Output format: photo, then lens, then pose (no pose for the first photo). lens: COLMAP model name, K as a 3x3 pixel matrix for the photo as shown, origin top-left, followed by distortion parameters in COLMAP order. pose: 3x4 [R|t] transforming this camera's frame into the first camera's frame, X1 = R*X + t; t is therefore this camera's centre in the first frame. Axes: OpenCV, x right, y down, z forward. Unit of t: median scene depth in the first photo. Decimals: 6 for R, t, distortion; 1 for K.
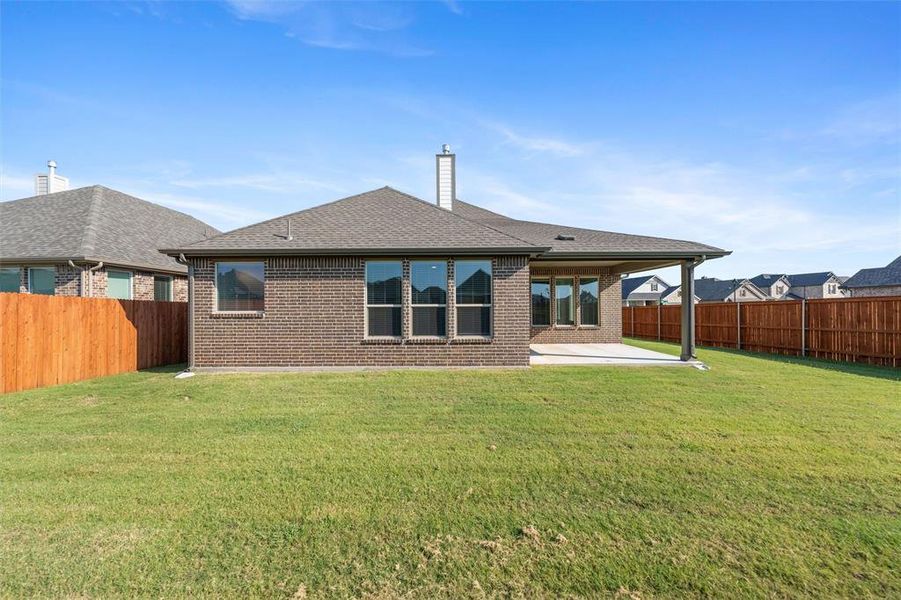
lens RADIAL K [[365.7, 0, 447.5], [0, 365.7, 304.2], [0, 0, 1]] dist [-0.000044, 0.000064]
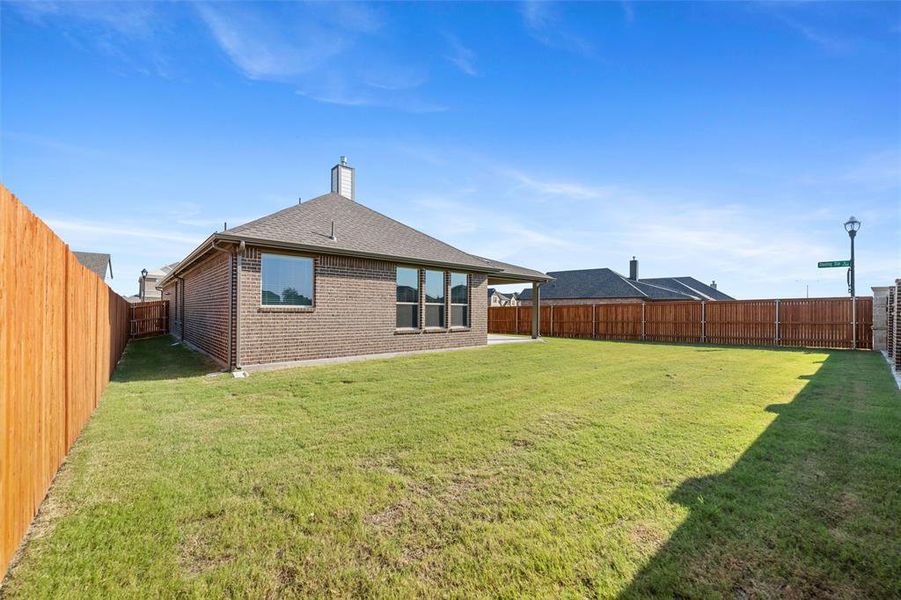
lens RADIAL K [[365.7, 0, 447.5], [0, 365.7, 304.2], [0, 0, 1]] dist [-0.000044, 0.000064]
pose [[0.737487, 0.023449, 0.674954, -0.919100], [-0.019784, 0.999718, -0.013115, 0.020081], [-0.675072, -0.003681, 0.737743, -0.021476]]
